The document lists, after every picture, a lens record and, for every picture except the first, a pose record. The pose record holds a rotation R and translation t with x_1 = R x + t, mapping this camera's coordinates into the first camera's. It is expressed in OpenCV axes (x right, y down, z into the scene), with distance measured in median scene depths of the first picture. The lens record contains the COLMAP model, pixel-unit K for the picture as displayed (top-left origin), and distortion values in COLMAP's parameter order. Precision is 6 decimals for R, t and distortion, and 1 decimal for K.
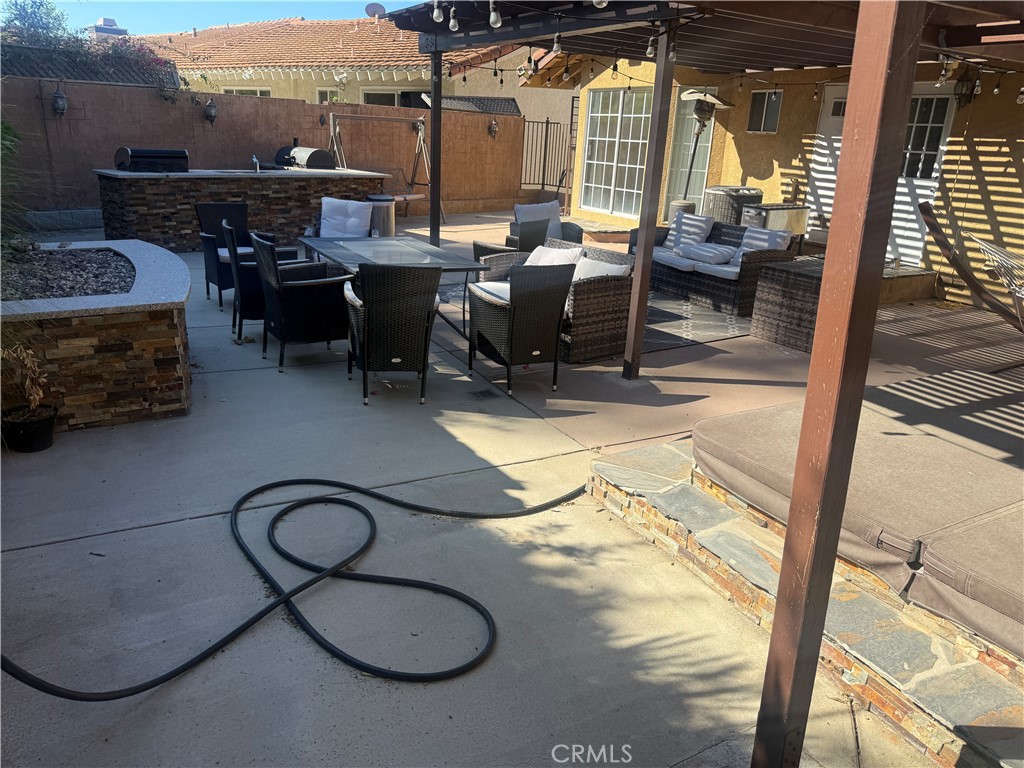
lens RADIAL K [[722.5, 0, 512.0], [0, 722.5, 384.0], [0, 0, 1]] dist [0.004468, -0.022928]
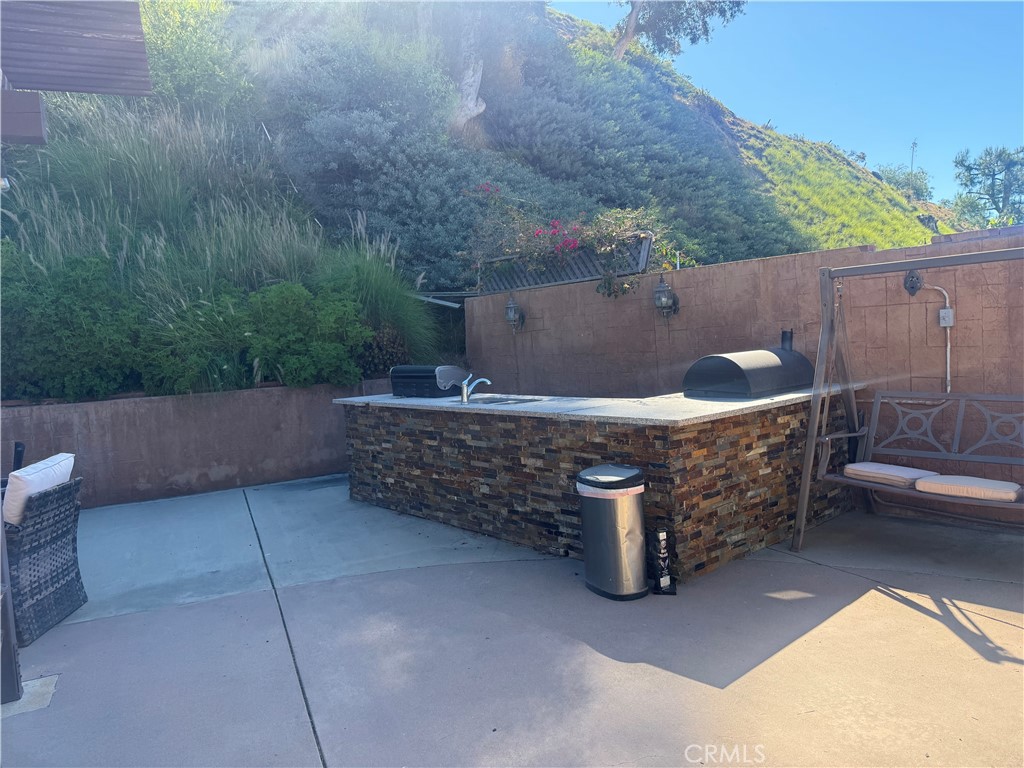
lens RADIAL K [[722.5, 0, 512.0], [0, 722.5, 384.0], [0, 0, 1]] dist [0.004468, -0.022928]
pose [[-0.070660, 0.012752, -0.997419, 0.236170], [-0.279373, 0.959647, 0.032061, -0.357804], [0.957579, 0.280917, -0.064246, 1.139957]]
